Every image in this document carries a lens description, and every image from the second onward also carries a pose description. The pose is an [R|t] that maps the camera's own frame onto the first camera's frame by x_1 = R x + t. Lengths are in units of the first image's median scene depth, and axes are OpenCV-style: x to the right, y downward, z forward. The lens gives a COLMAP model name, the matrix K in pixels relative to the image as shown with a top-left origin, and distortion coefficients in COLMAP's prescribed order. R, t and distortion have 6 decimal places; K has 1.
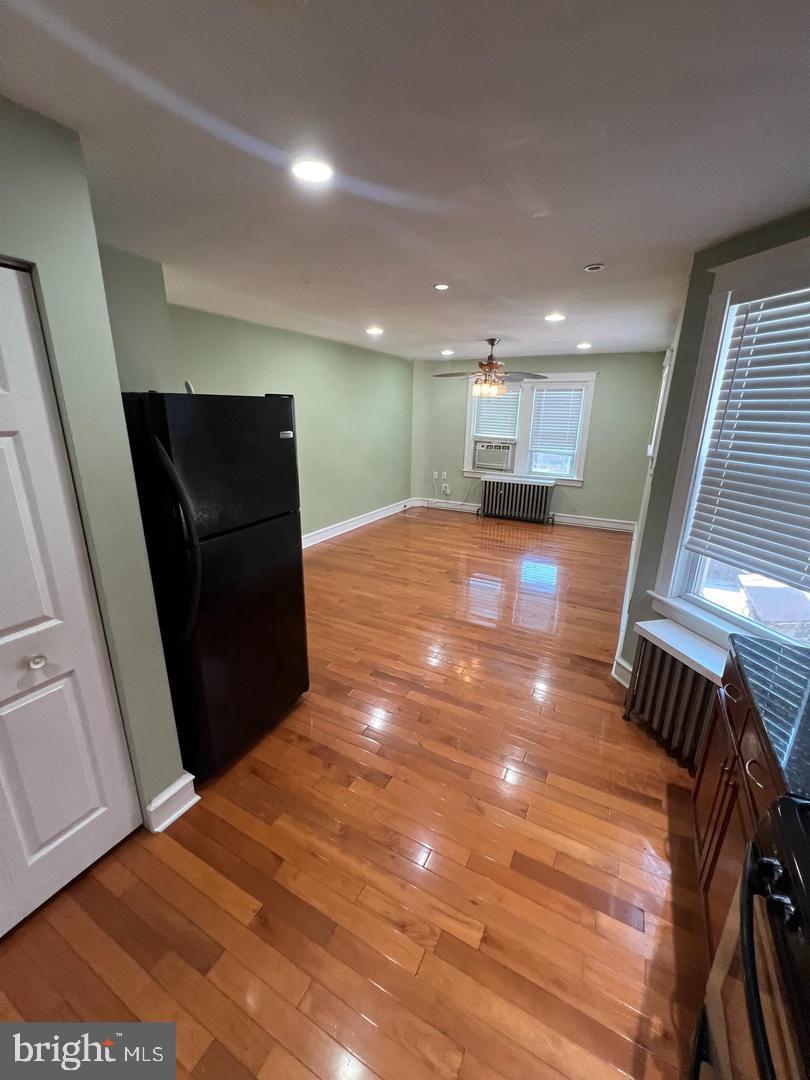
lens RADIAL K [[431.0, 0, 407.3], [0, 431.0, 537.4], [0, 0, 1]] dist [-0.002198, -0.000094]
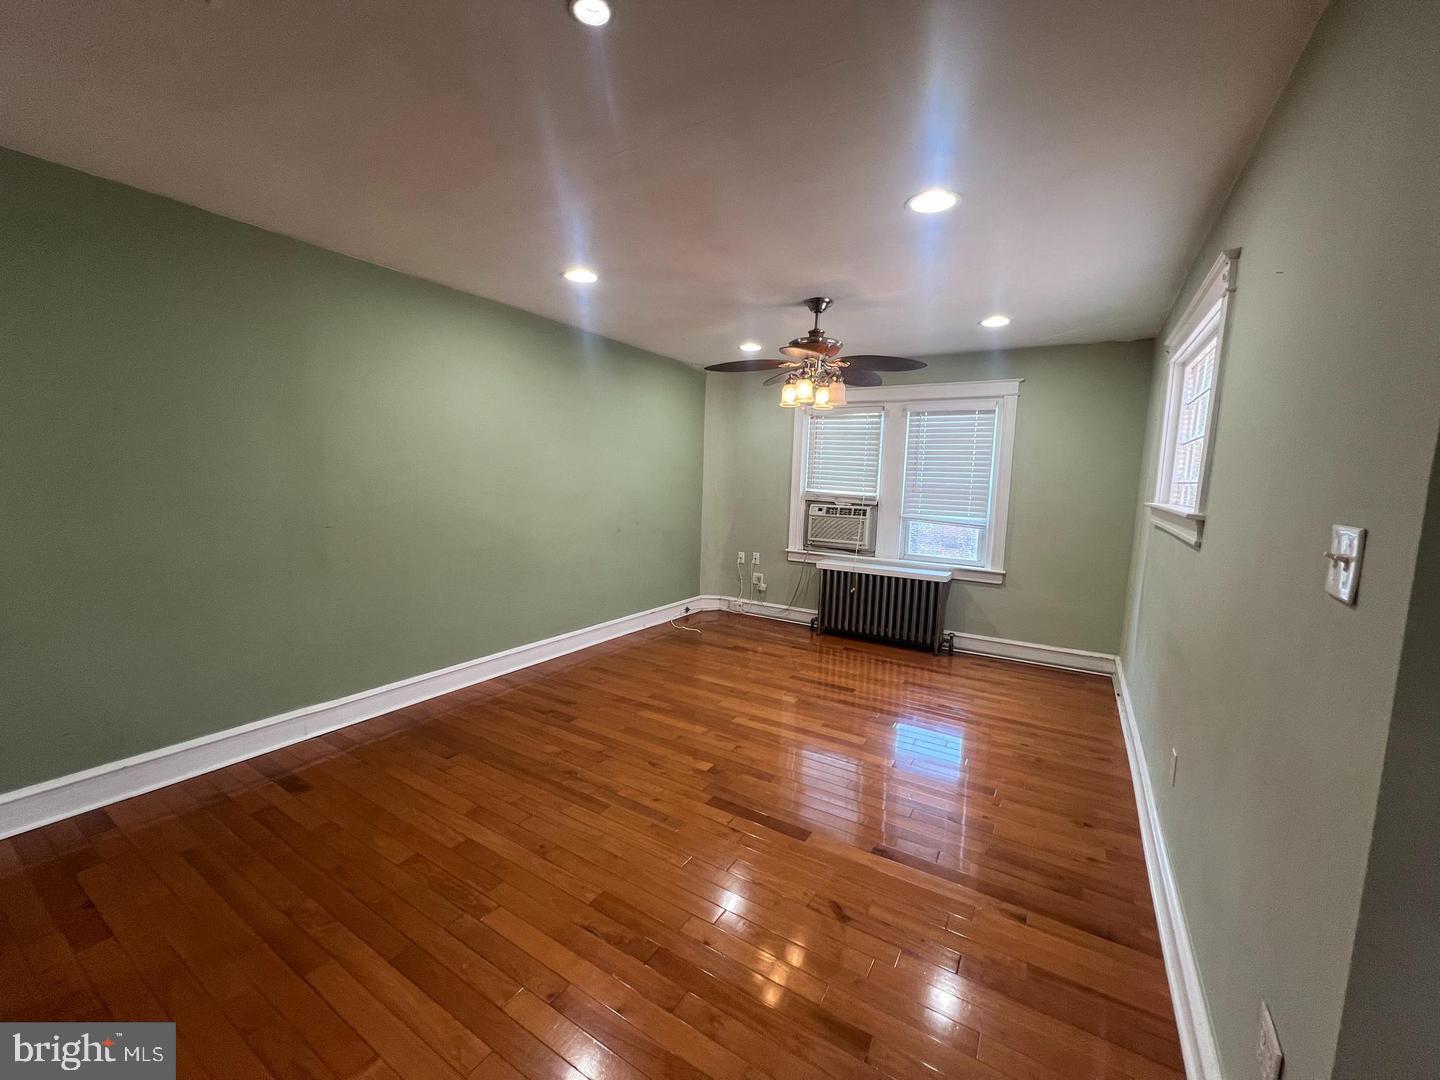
lens RADIAL K [[574.7, 0, 716.7], [0, 574.7, 535.9], [0, 0, 1]] dist [-0.002198, -0.000094]
pose [[0.997929, 0.019758, -0.061214, 0.088650], [-0.030672, 0.982664, -0.182842, -0.033824], [0.056540, 0.184341, 0.981235, 0.257150]]
